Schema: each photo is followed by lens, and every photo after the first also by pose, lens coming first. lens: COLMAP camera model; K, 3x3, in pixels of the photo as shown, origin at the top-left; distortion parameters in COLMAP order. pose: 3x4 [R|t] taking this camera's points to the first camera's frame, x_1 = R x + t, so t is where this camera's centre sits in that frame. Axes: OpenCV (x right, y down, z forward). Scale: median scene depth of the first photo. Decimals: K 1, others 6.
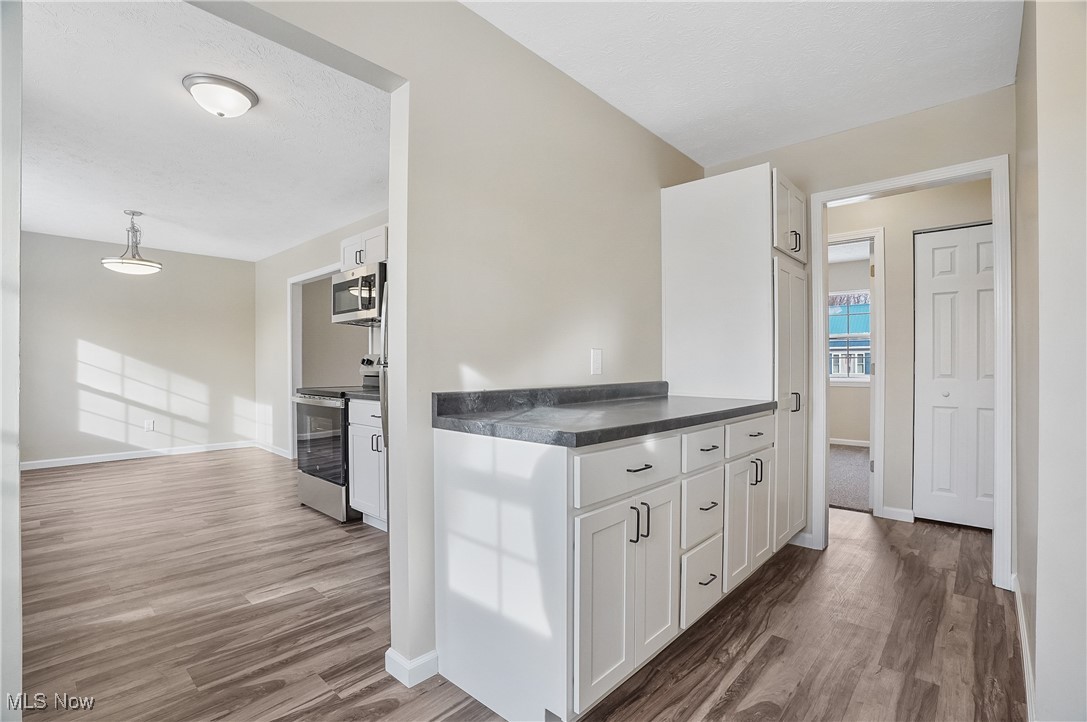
lens RADIAL K [[502.1, 0, 541.7], [0, 502.1, 364.8], [0, 0, 1]] dist [-0.068411, 0.026125]
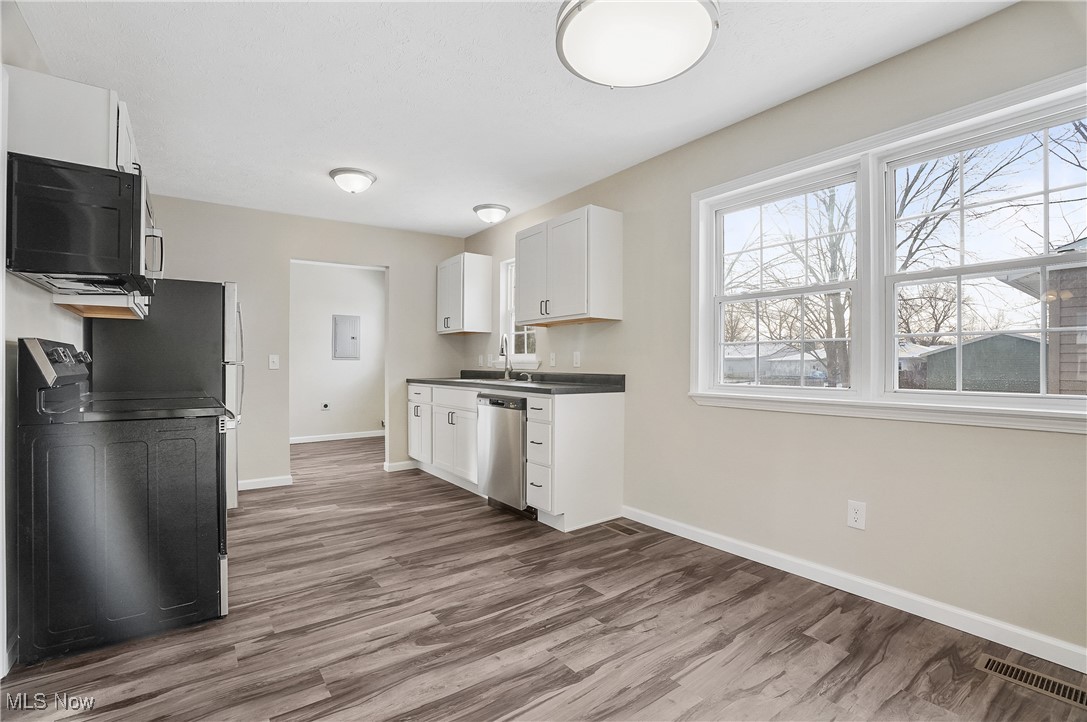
lens RADIAL K [[502.1, 0, 541.7], [0, 502.1, 364.8], [0, 0, 1]] dist [-0.068411, 0.026125]
pose [[-0.979925, -0.000675, 0.199364, -0.969549], [-0.000754, 1.000000, -0.000321, 0.002746], [-0.199364, -0.000464, -0.979925, 1.501353]]
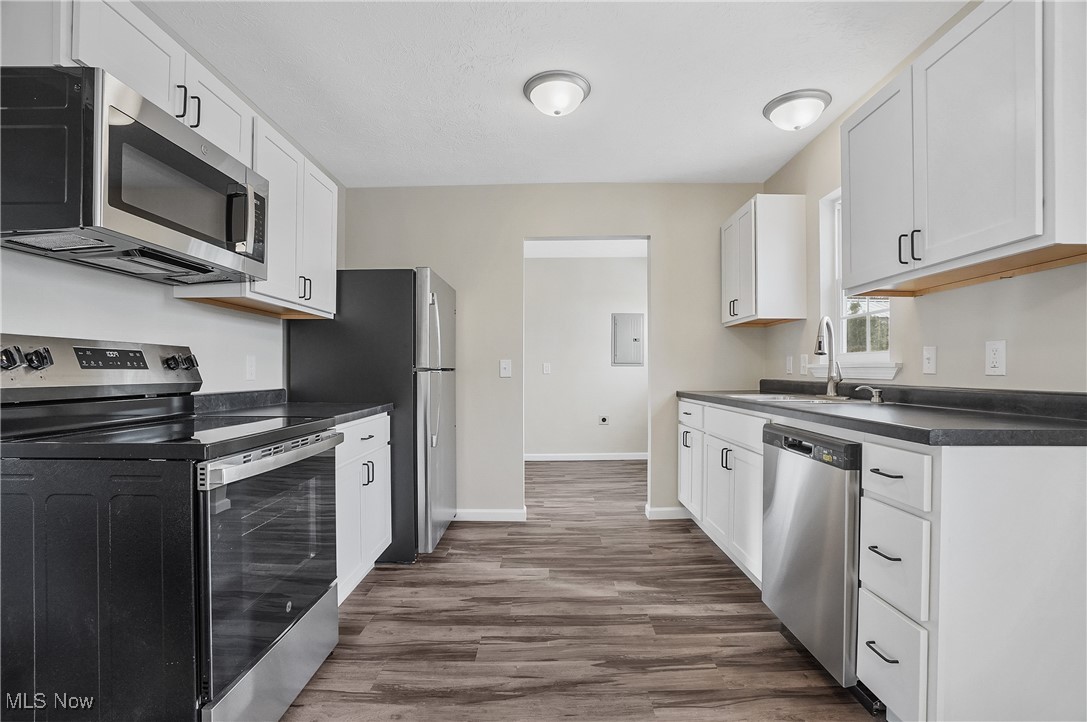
lens RADIAL K [[502.9, 0, 543.5], [0, 502.9, 375.8], [0, 0, 1]] dist [-0.056260, 0.000362]
pose [[-0.669126, -0.003926, 0.743139, -0.885281], [0.001014, 0.999980, 0.006196, 0.004529], [-0.743149, 0.004900, -0.669108, 1.080199]]
